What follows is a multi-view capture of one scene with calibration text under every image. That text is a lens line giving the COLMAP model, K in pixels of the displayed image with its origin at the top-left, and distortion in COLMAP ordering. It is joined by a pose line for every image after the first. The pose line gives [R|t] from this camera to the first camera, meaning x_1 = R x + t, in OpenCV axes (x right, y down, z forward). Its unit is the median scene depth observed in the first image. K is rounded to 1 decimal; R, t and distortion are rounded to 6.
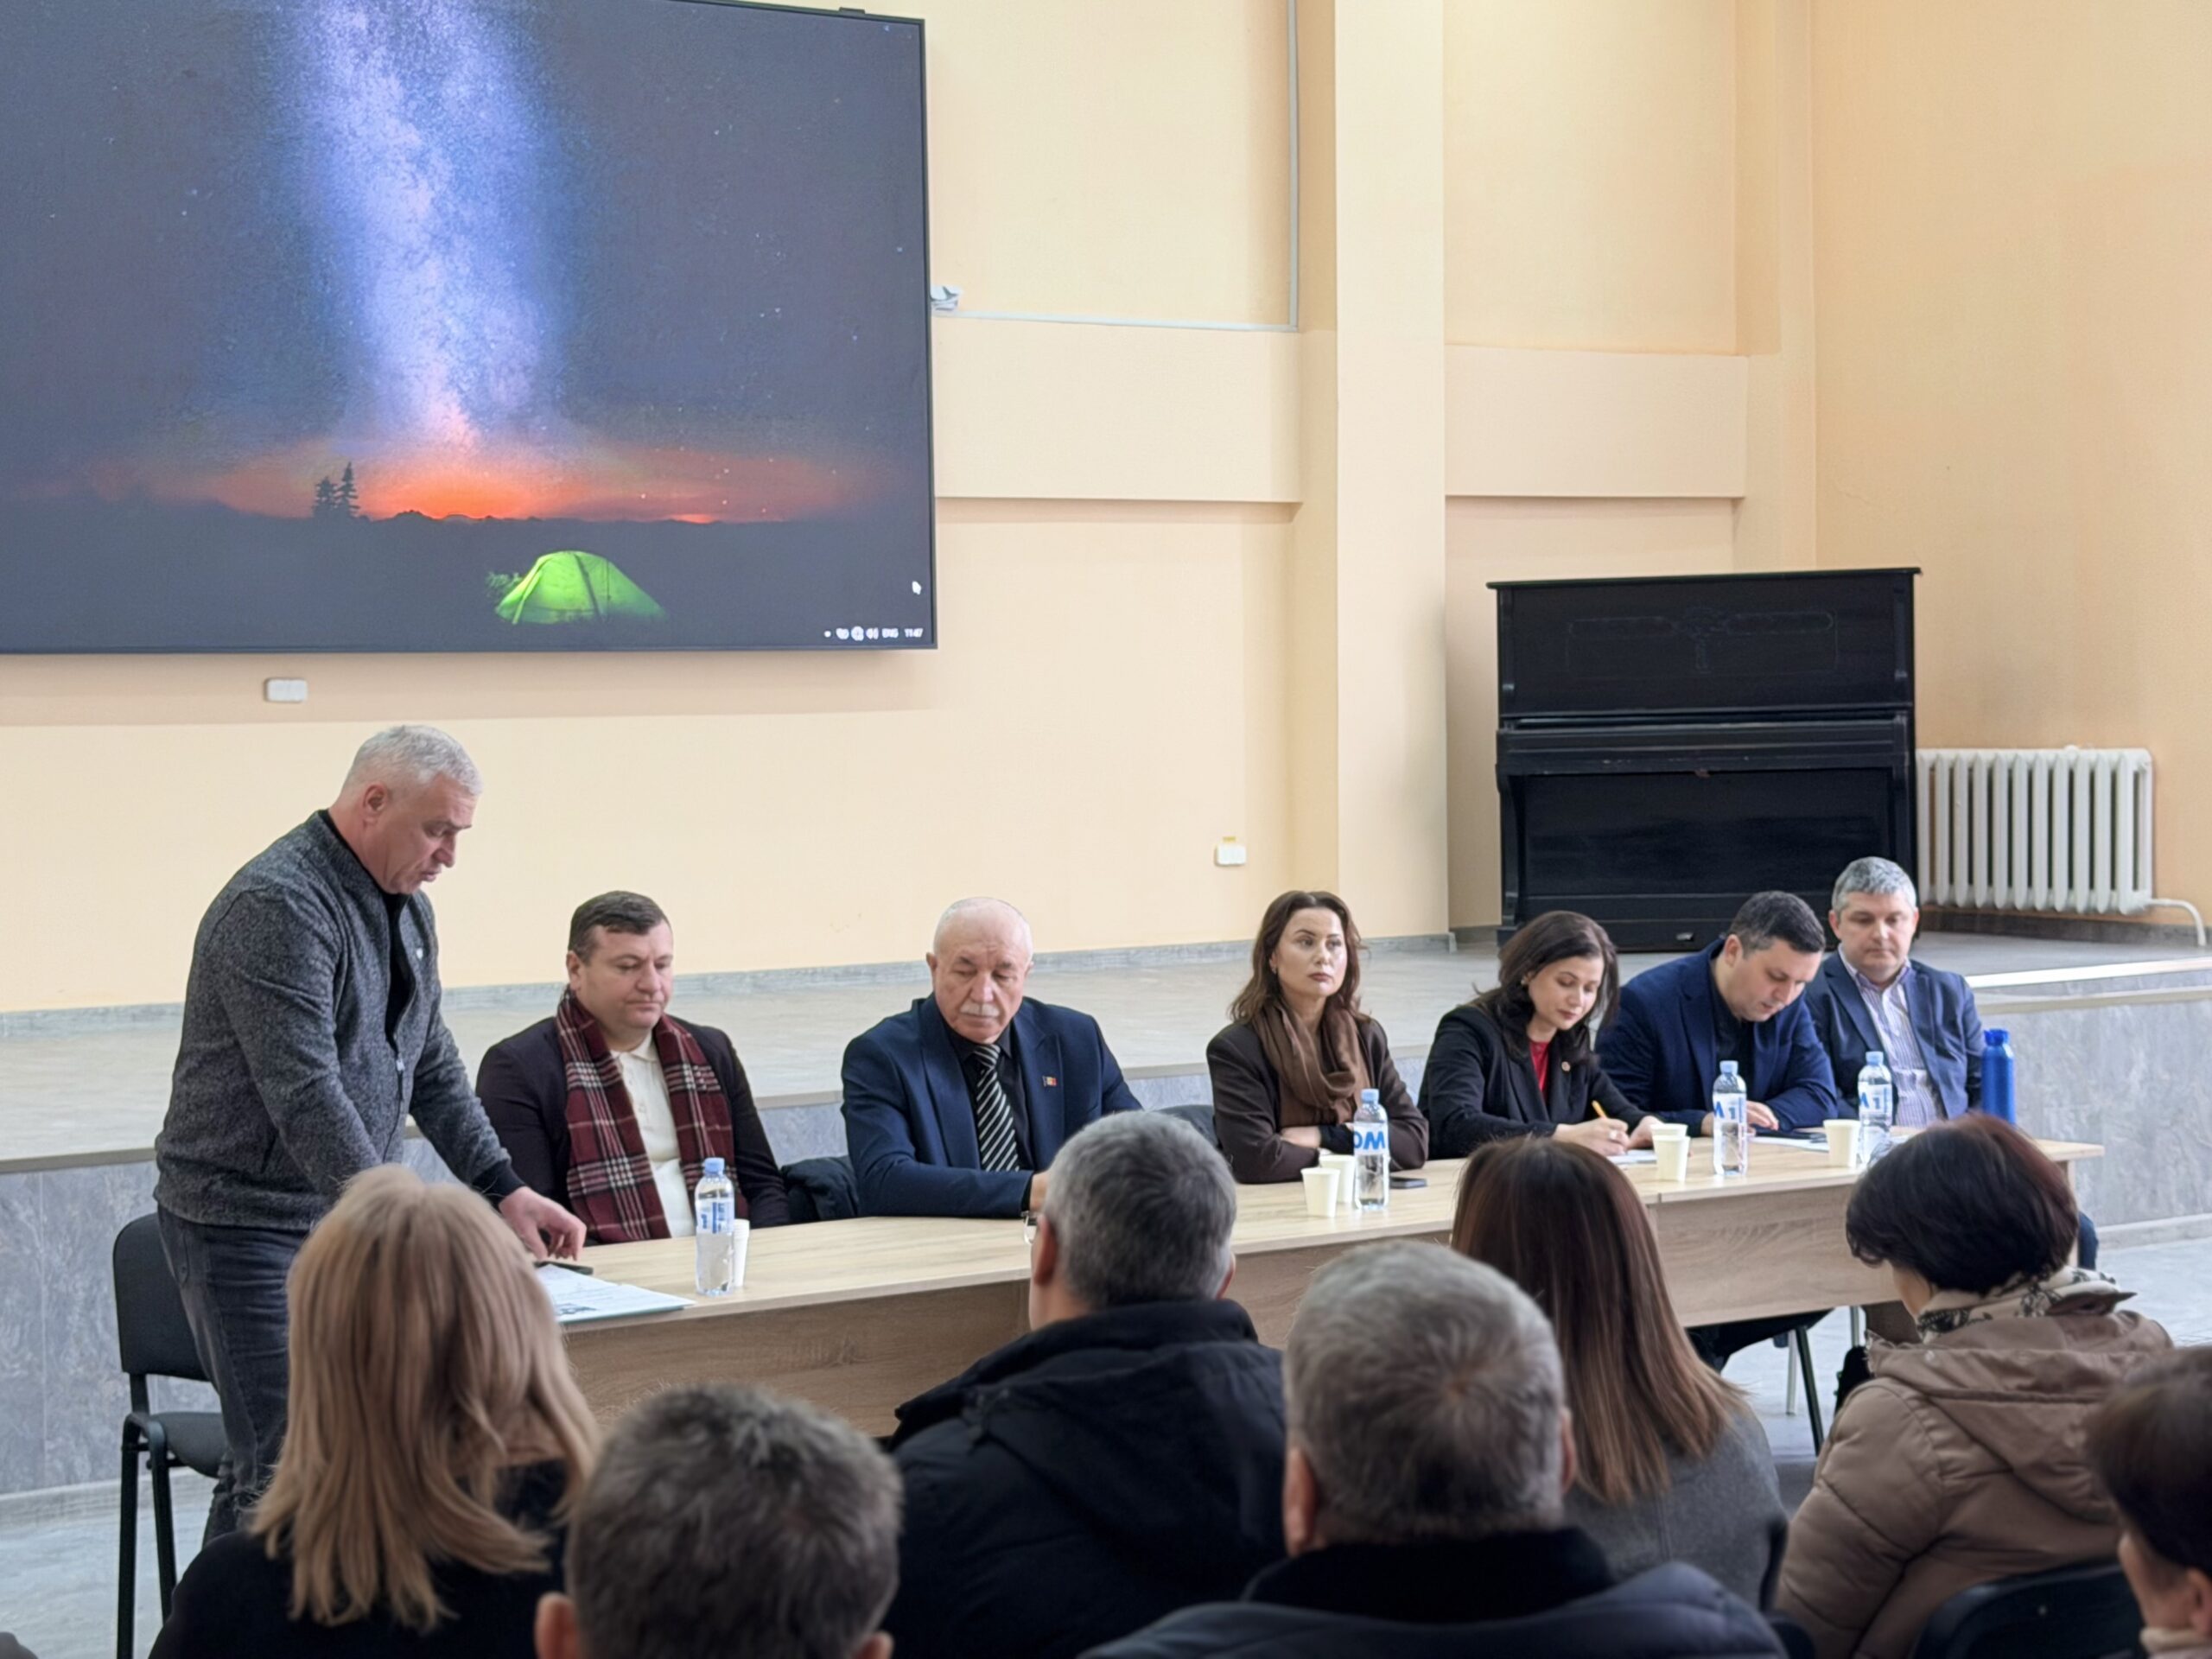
lens RADIAL K [[4132.6, 0, 1106.0], [0, 4132.6, 829.5], [0, 0, 1]] dist [0.163987, 0.023510]
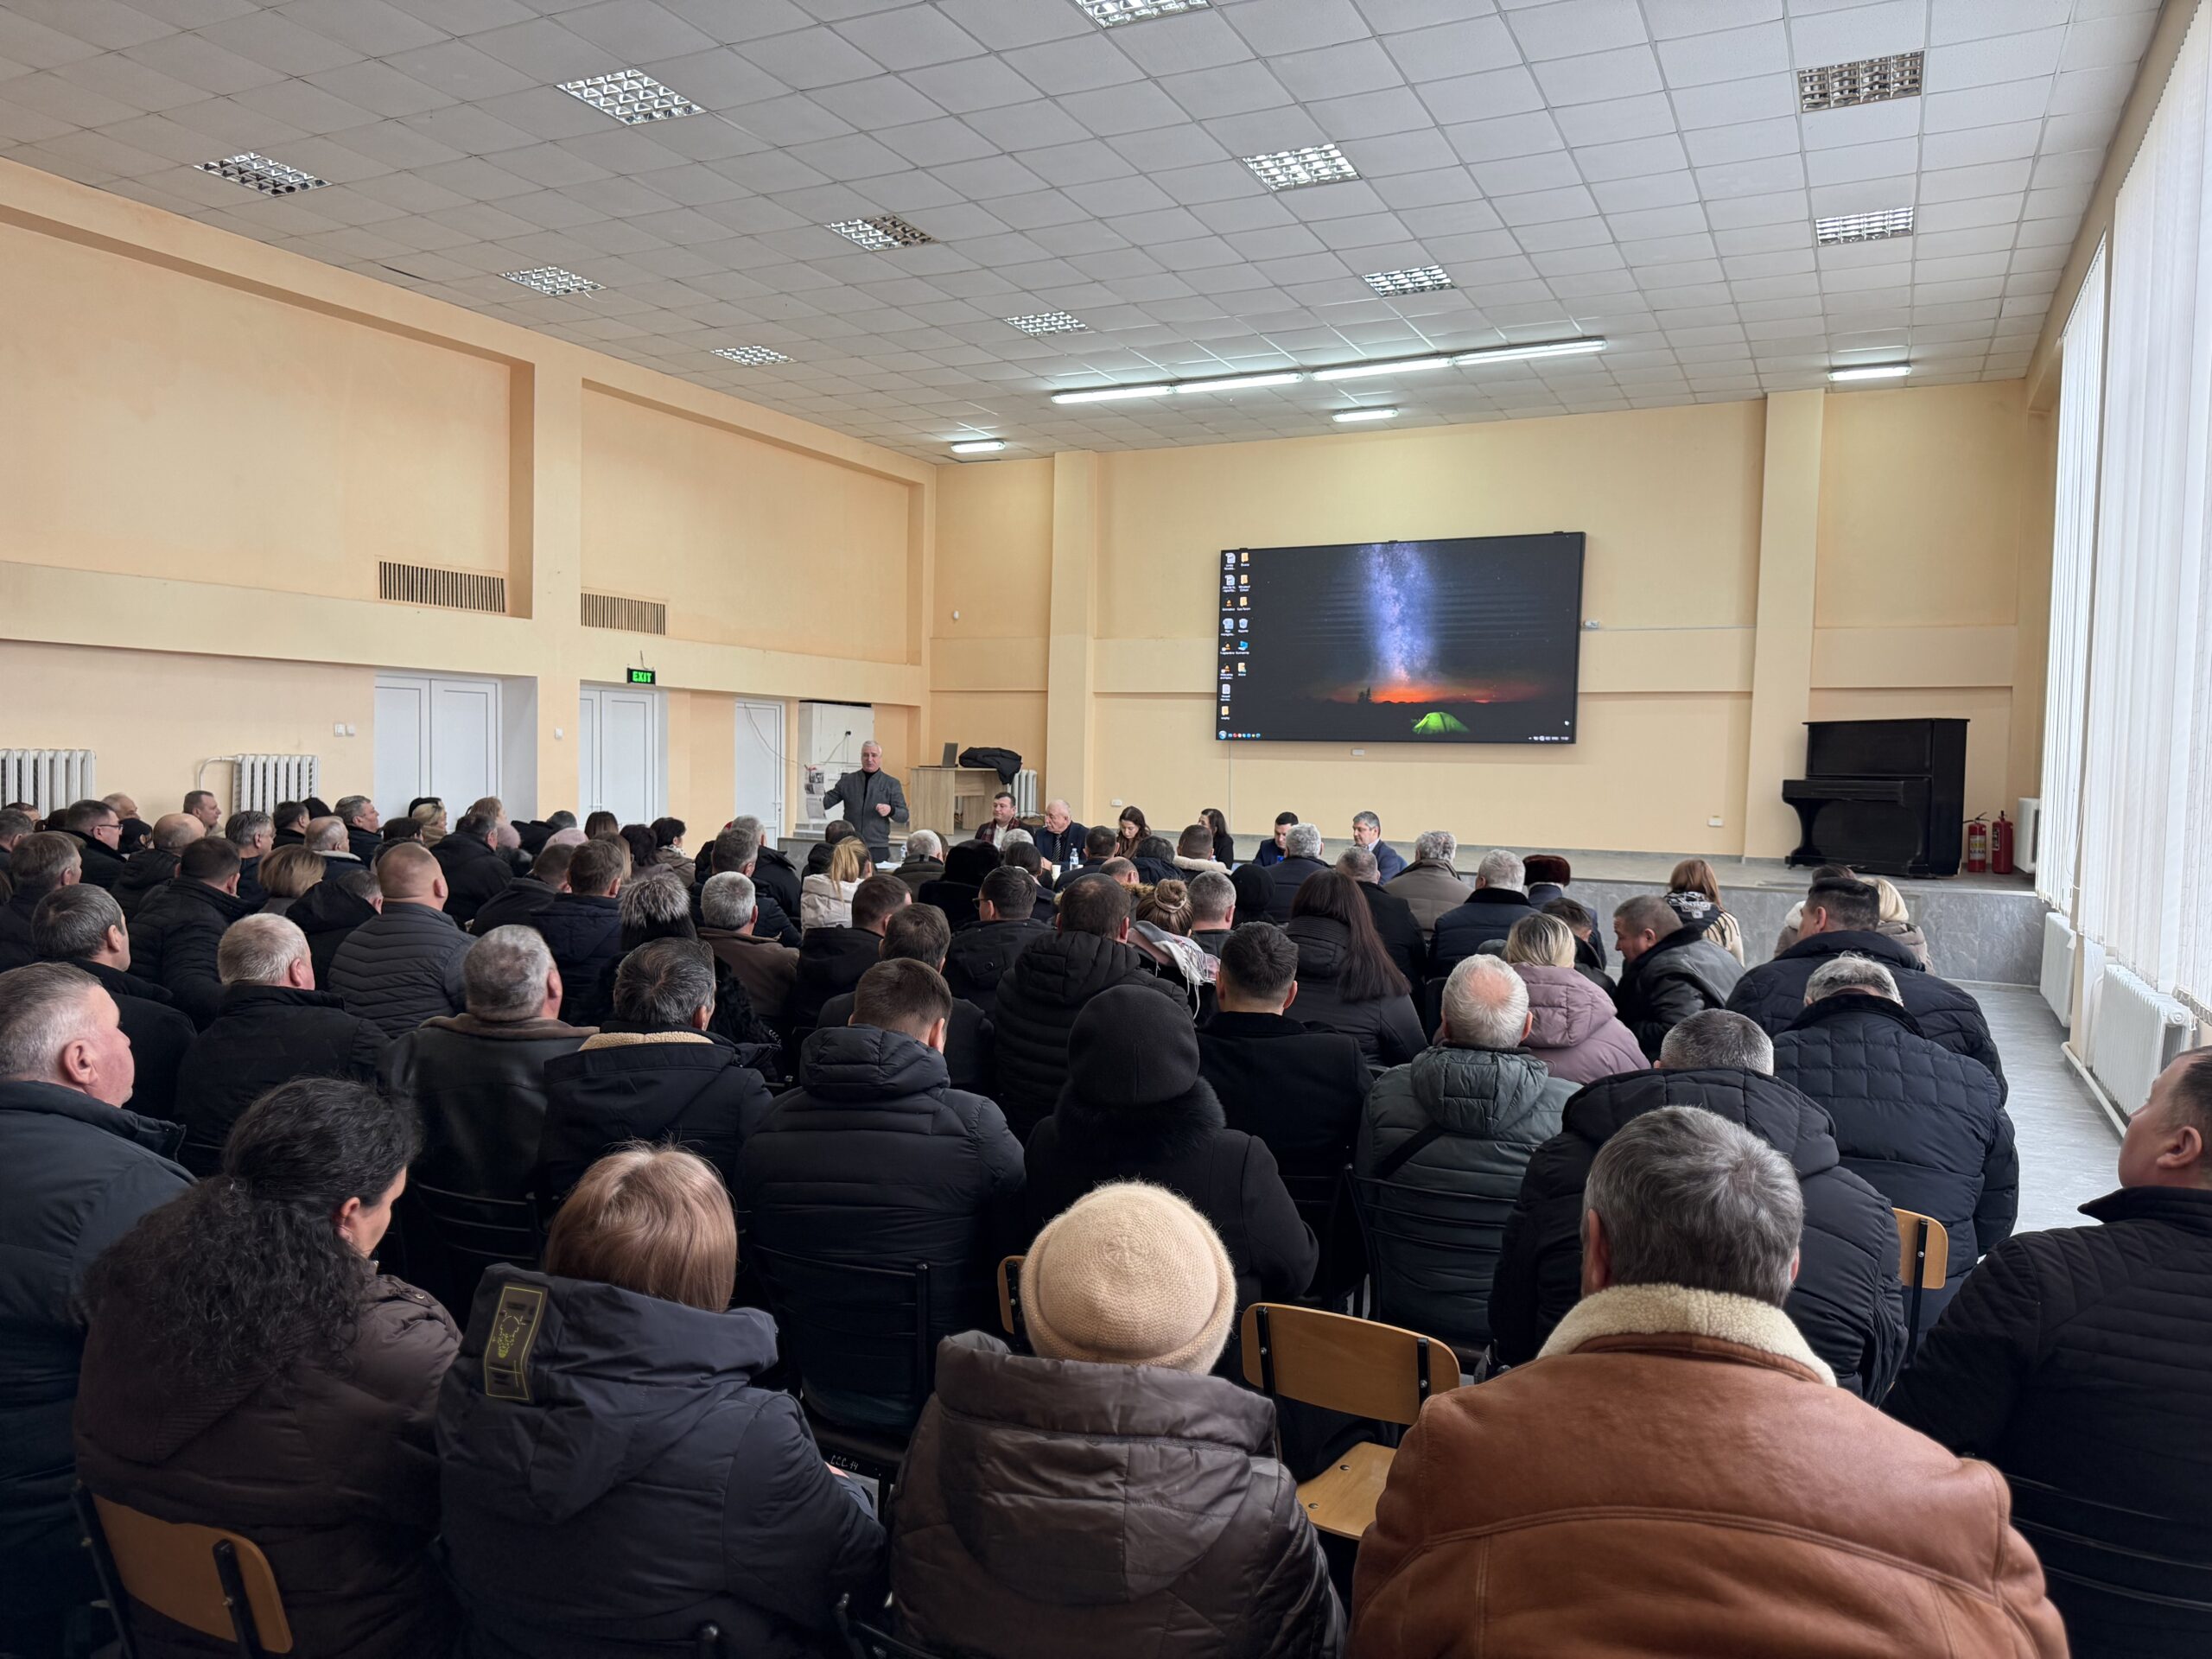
lens RADIAL K [[1539.1, 0, 1106.0], [0, 1539.1, 829.5], [0, 0, 1]] dist [0.022214, -0.007747]
pose [[0.495339, 0.067817, -0.866049, 0.810898], [-0.054897, 0.997399, 0.046704, -0.016833], [0.866964, 0.024410, 0.497773, 0.165051]]
